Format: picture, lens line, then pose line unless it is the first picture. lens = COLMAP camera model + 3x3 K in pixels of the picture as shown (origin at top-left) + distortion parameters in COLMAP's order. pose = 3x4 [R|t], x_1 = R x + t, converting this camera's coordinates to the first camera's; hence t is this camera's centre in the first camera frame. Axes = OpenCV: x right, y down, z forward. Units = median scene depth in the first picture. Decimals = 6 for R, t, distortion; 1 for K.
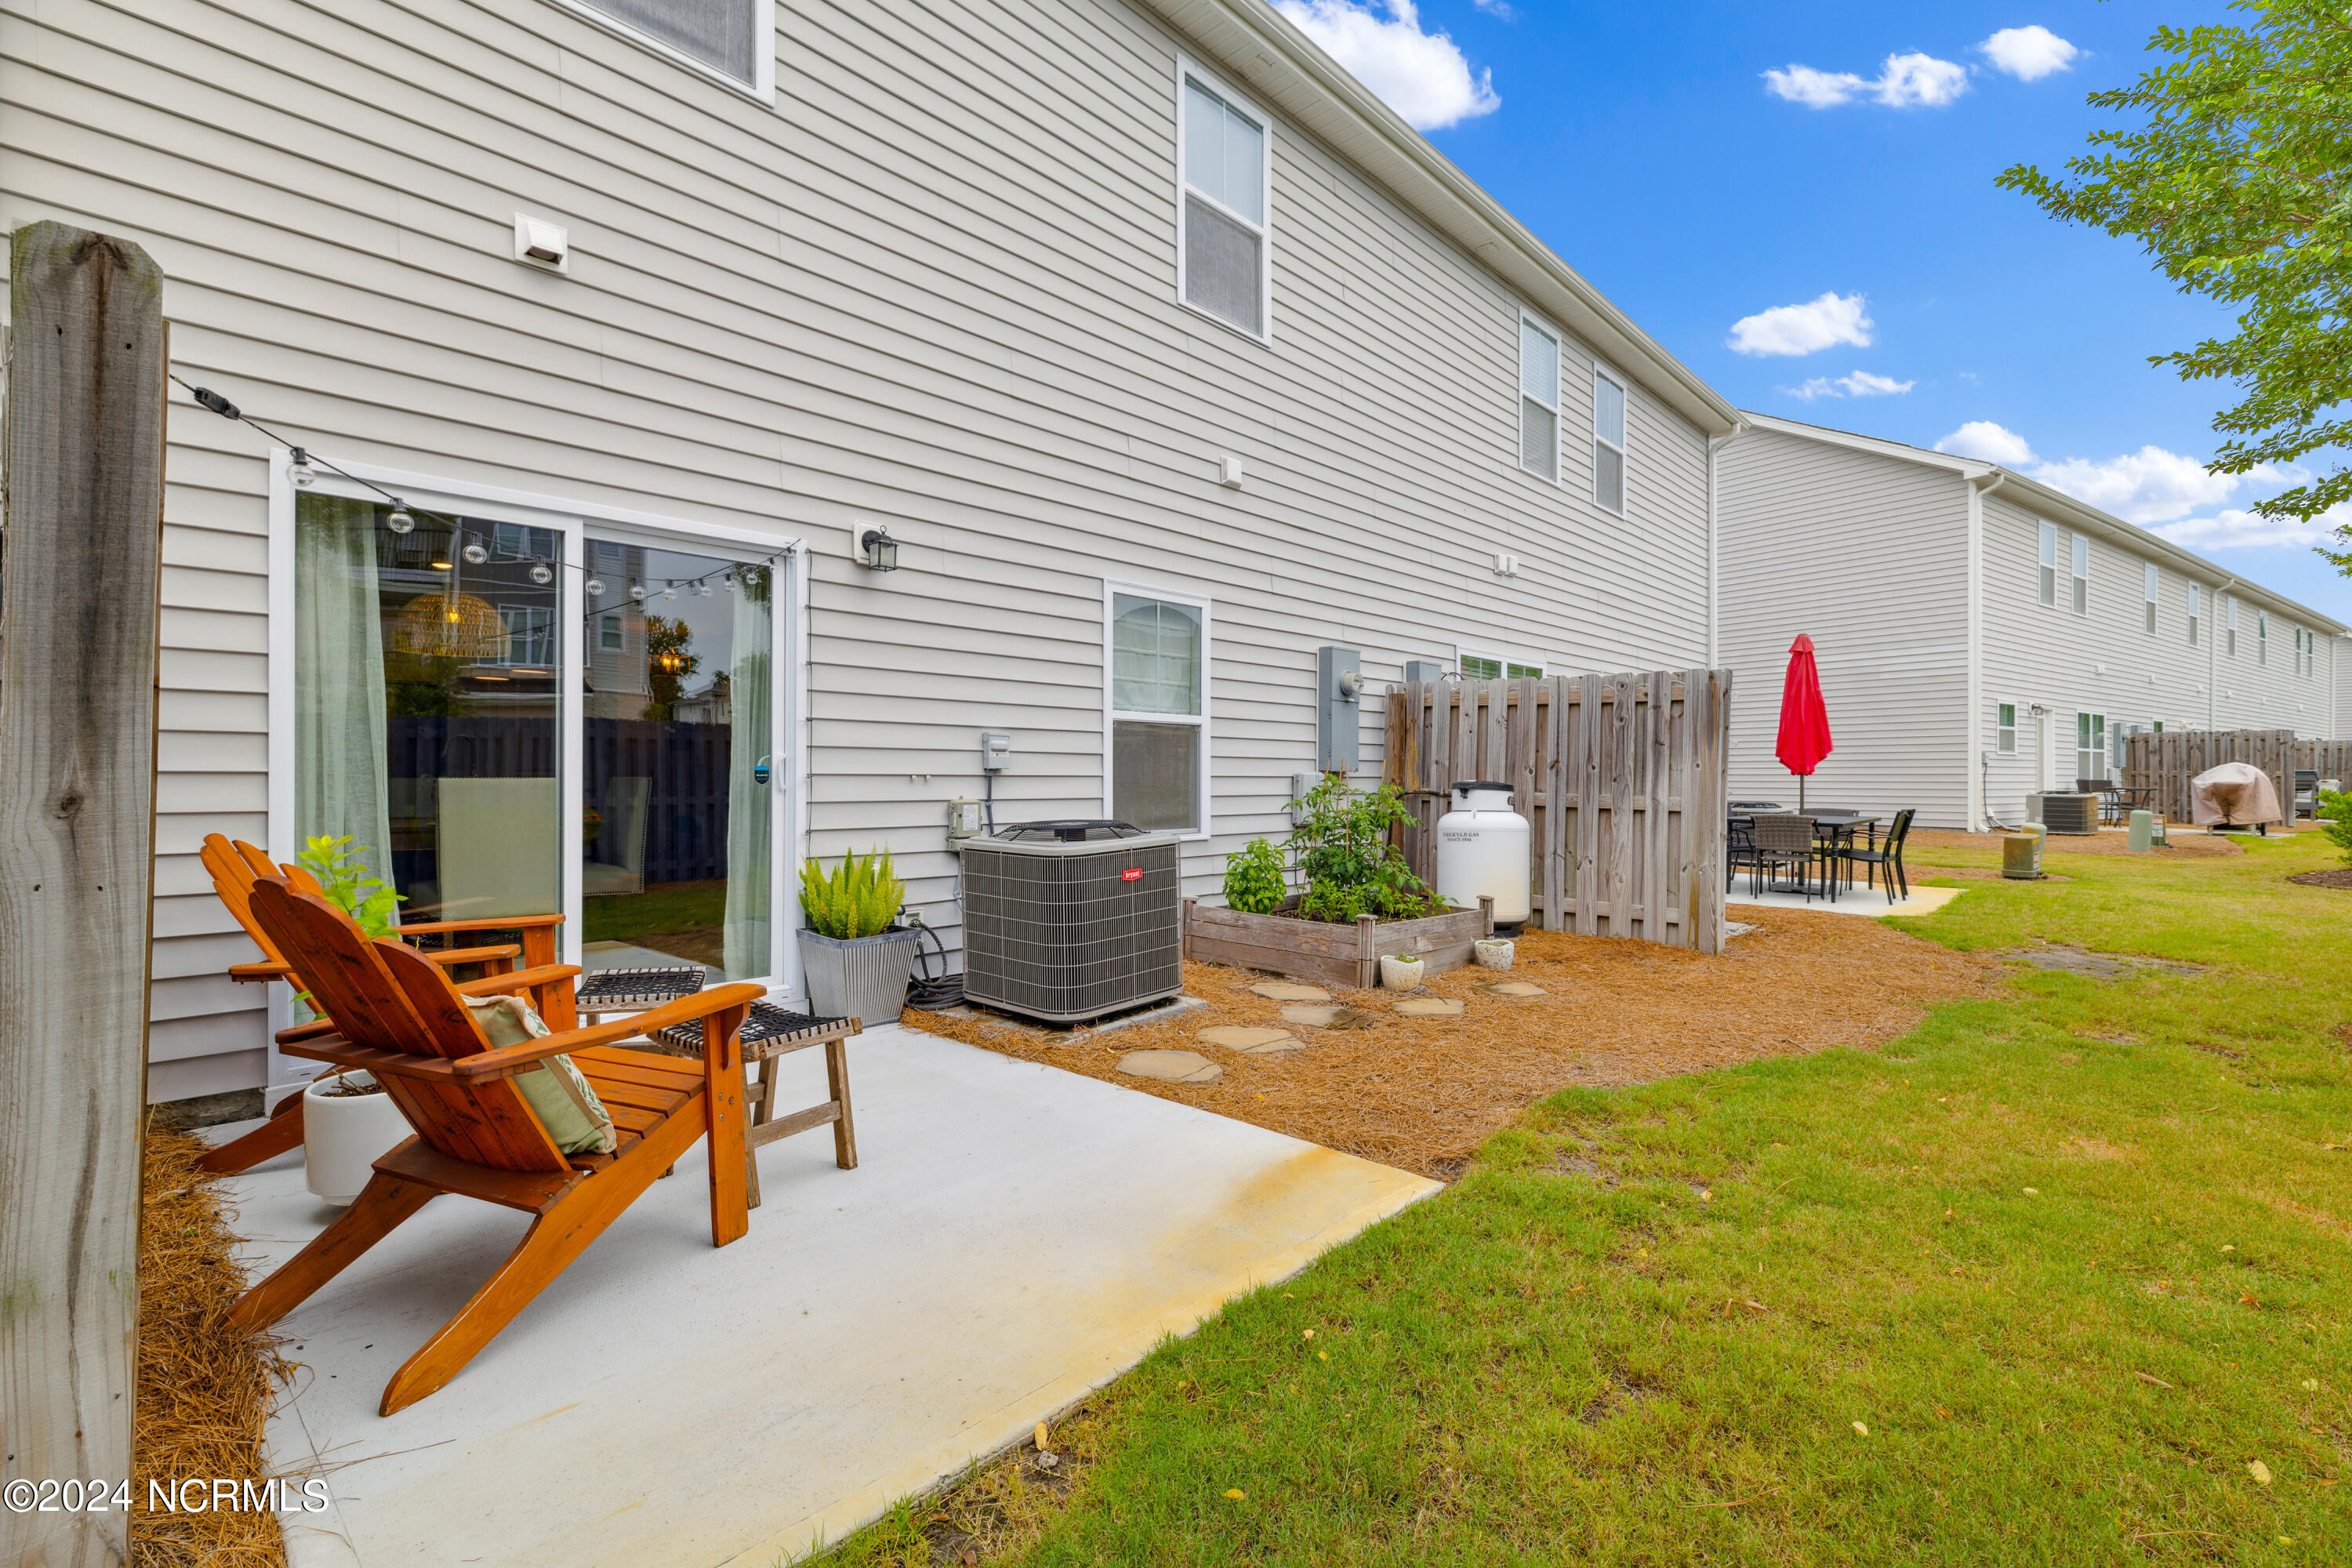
lens RADIAL K [[1064.1, 0, 1184.1], [0, 1064.1, 777.3], [0, 0, 1]] dist [0.005085, -0.000200]
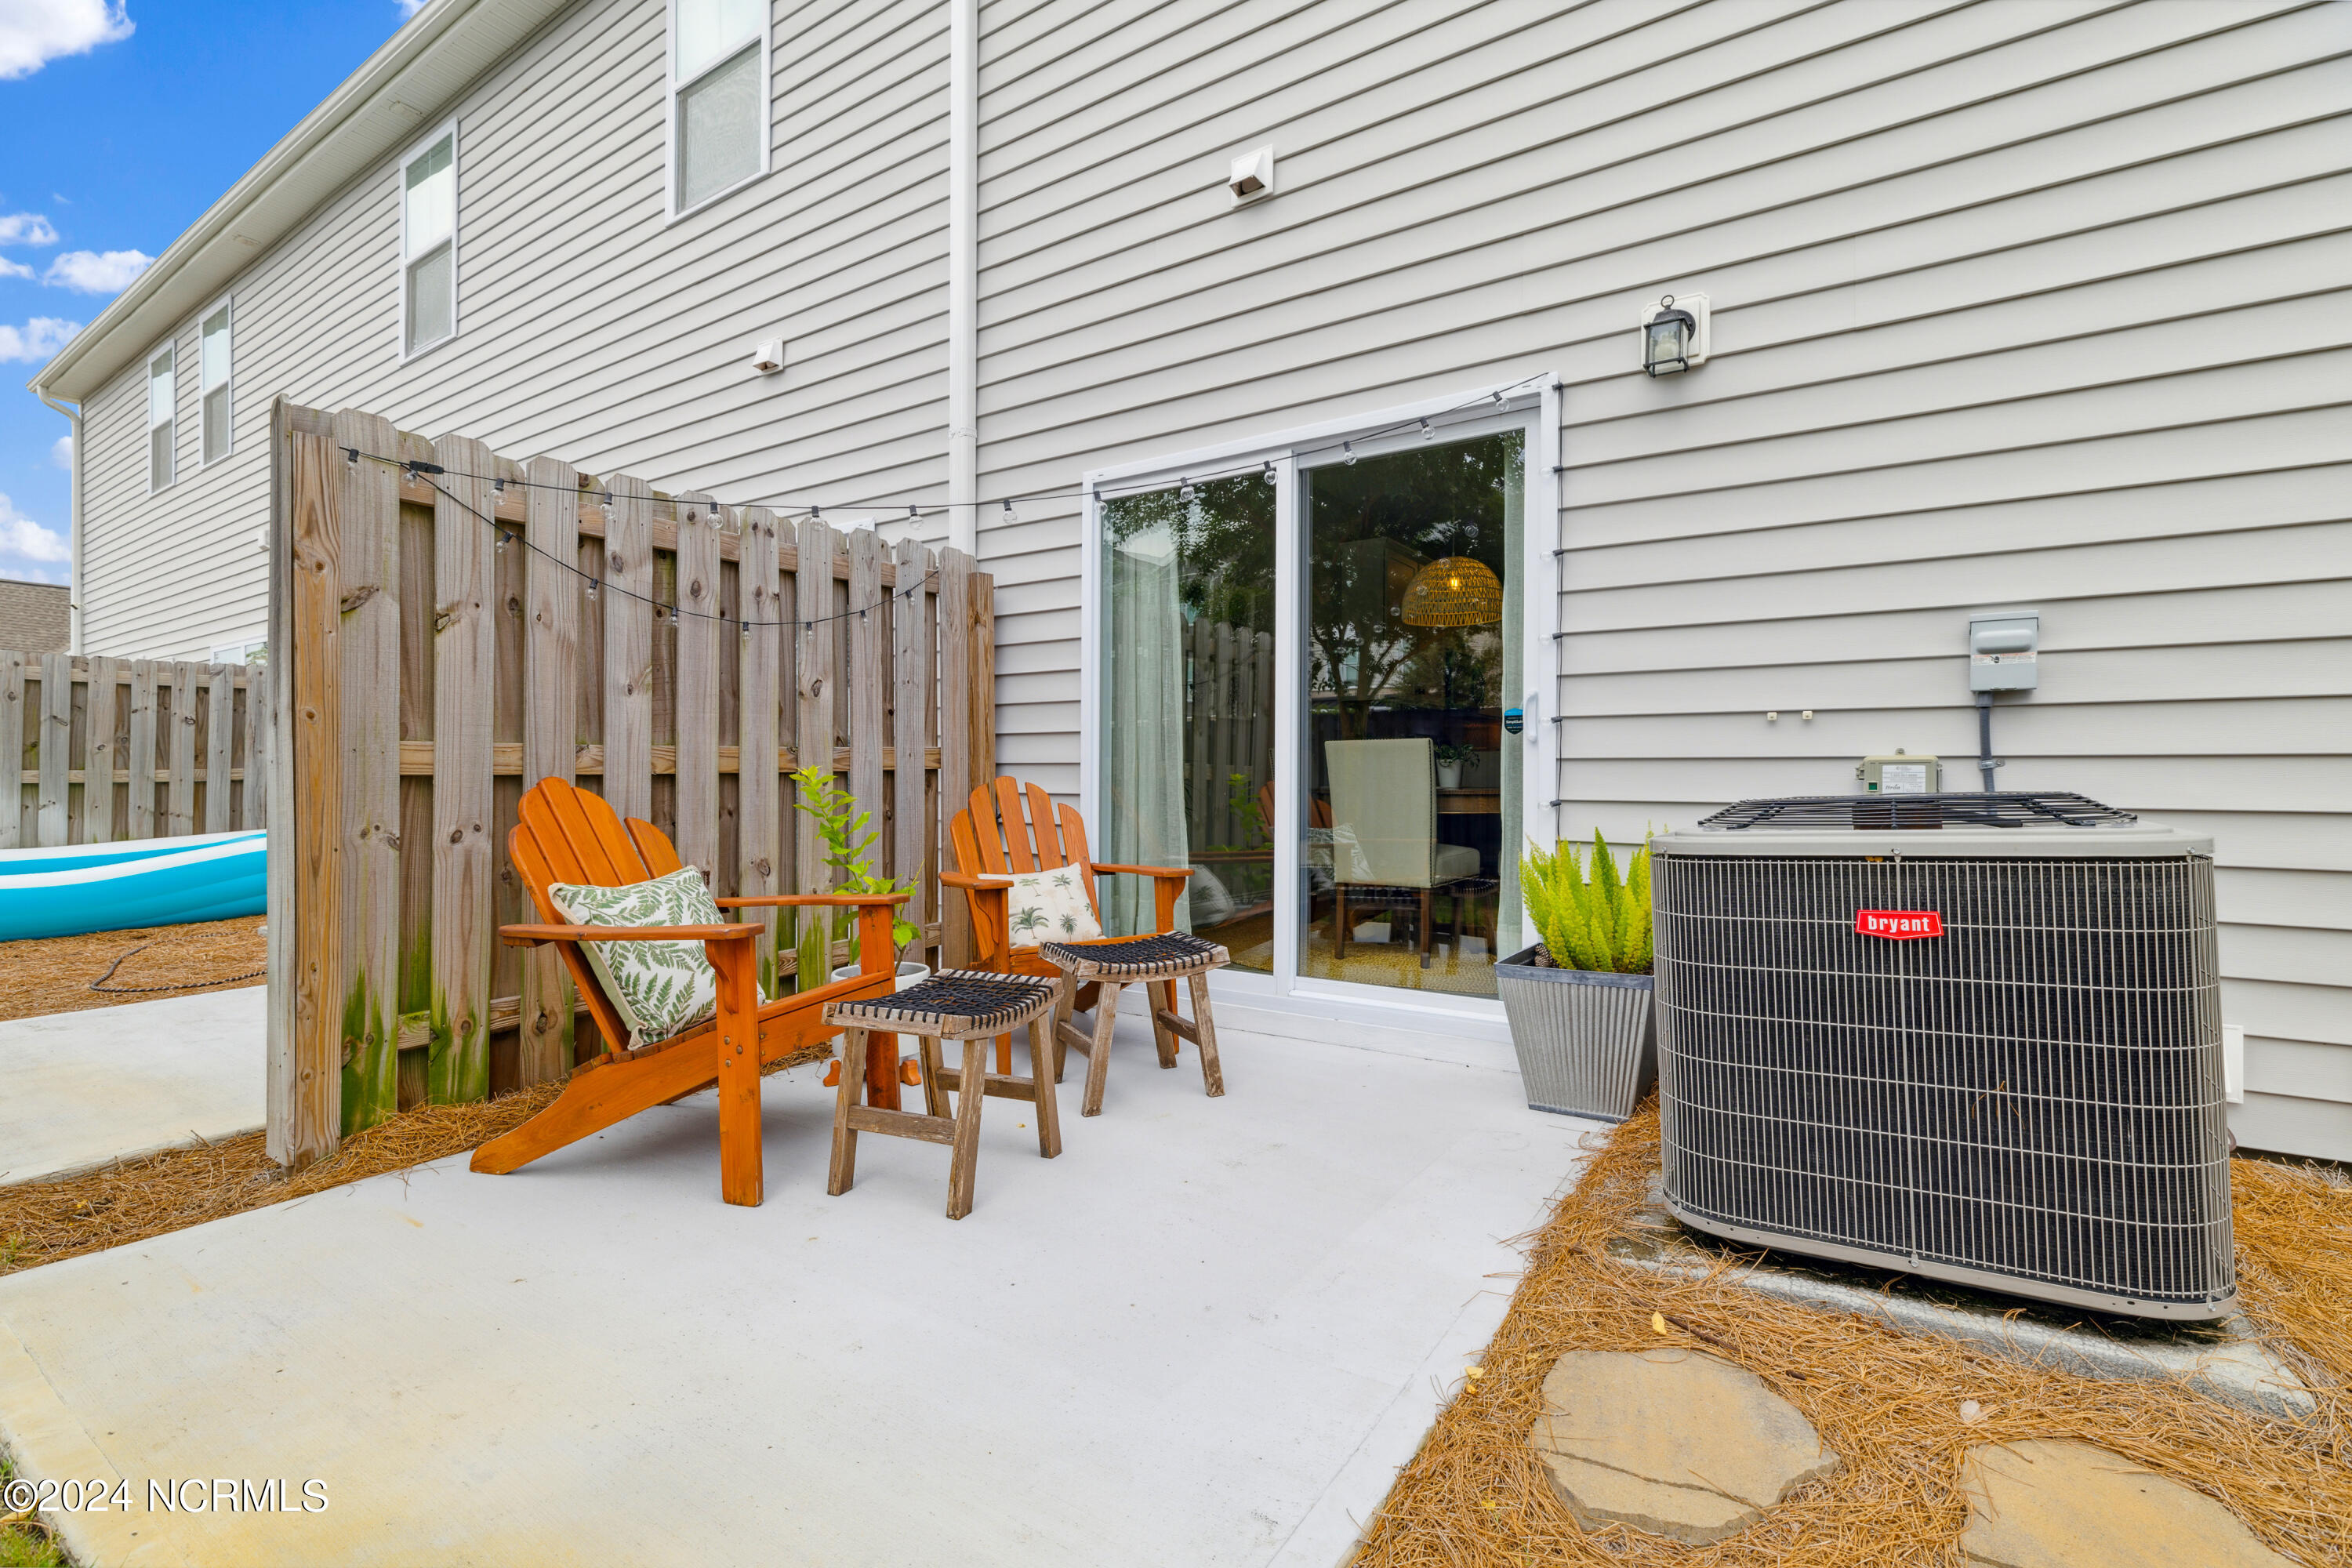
lens RADIAL K [[1064.1, 0, 1181.5], [0, 1064.1, 788.5], [0, 0, 1]] dist [0.005085, -0.000200]
pose [[0.140685, 0.002287, -0.990052, 0.283699], [-0.001197, 0.999997, 0.002140, 0.041287], [0.990054, 0.000884, 0.140687, 0.670917]]
